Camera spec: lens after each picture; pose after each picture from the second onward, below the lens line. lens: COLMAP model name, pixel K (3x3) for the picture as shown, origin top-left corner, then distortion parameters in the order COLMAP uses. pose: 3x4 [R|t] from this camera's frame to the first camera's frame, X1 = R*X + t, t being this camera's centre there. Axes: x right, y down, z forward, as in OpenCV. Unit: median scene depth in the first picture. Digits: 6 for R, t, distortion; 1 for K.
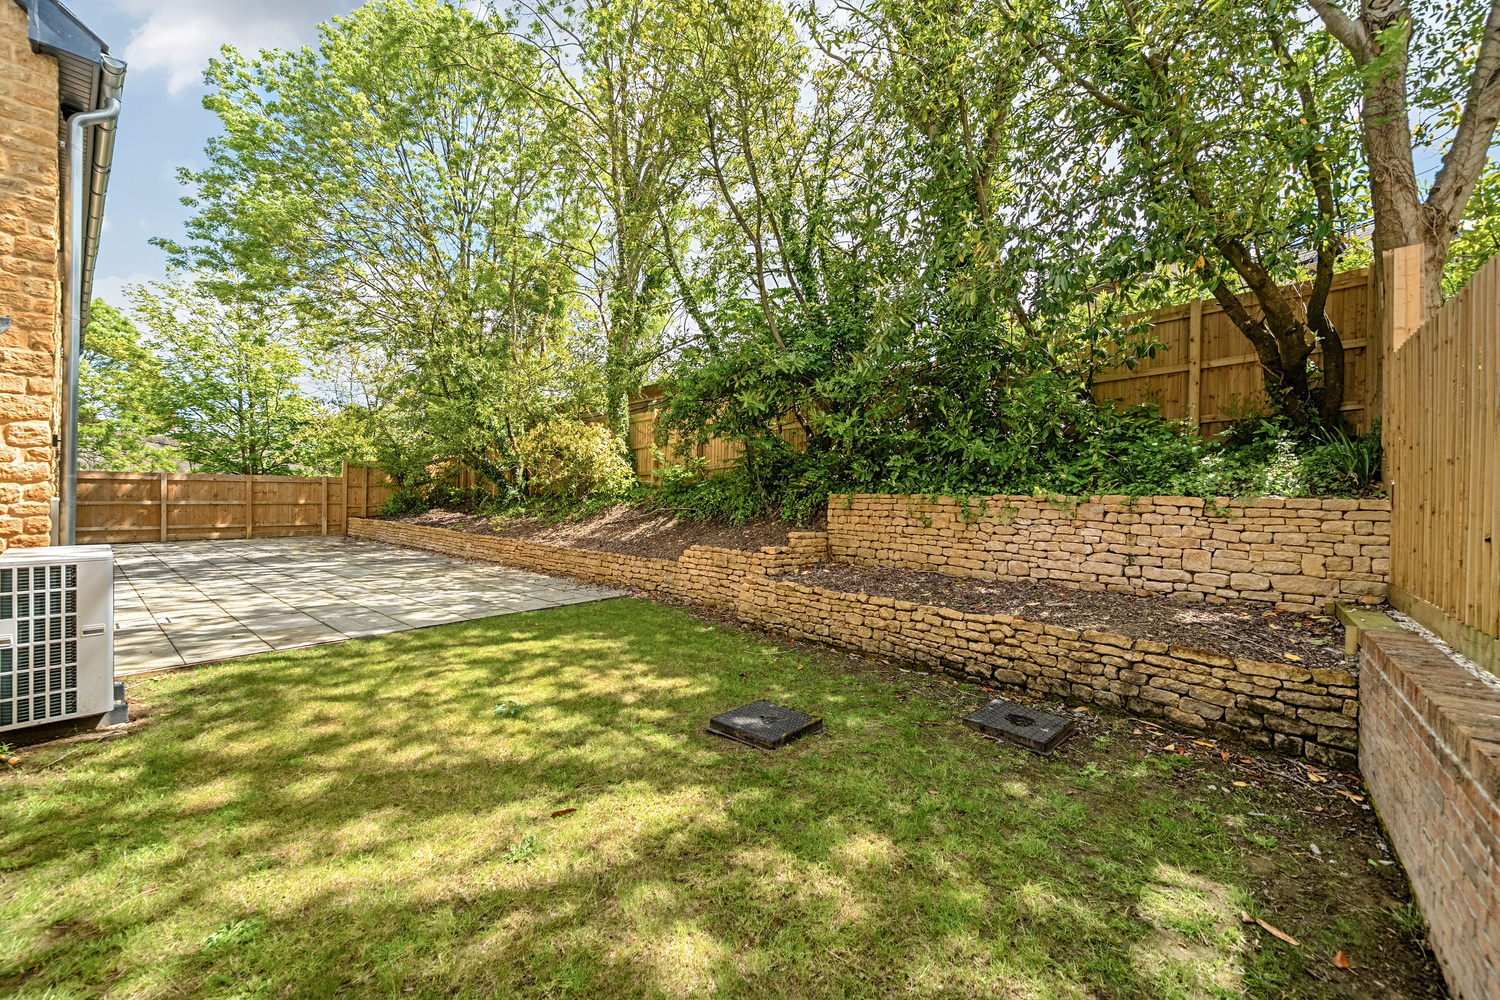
lens RADIAL K [[584.7, 0, 749.8], [0, 584.7, 499.8], [0, 0, 1]] dist [-0.000543, -0.000091]
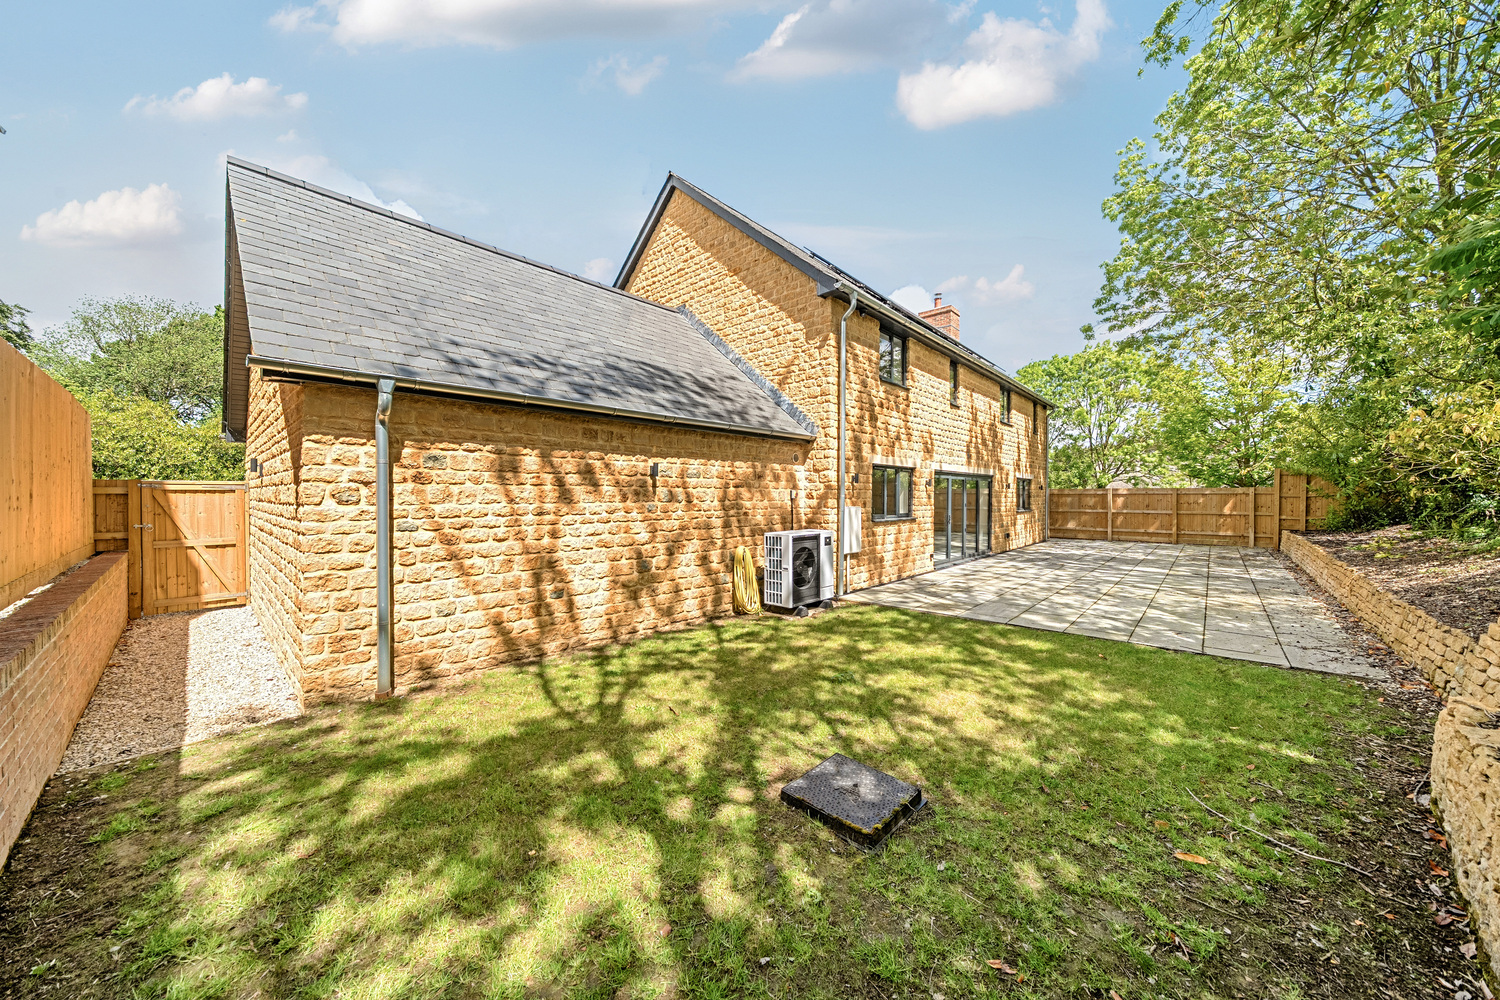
lens RADIAL K [[516.8, 0, 752.9], [0, 516.8, 503.6], [0, 0, 1]] dist [0.000309, -0.000011]
pose [[-0.021974, -0.007853, -0.999728, 0.290152], [-0.004984, 0.999958, -0.007746, 0.000574], [0.999746, 0.004812, -0.022012, 0.334580]]
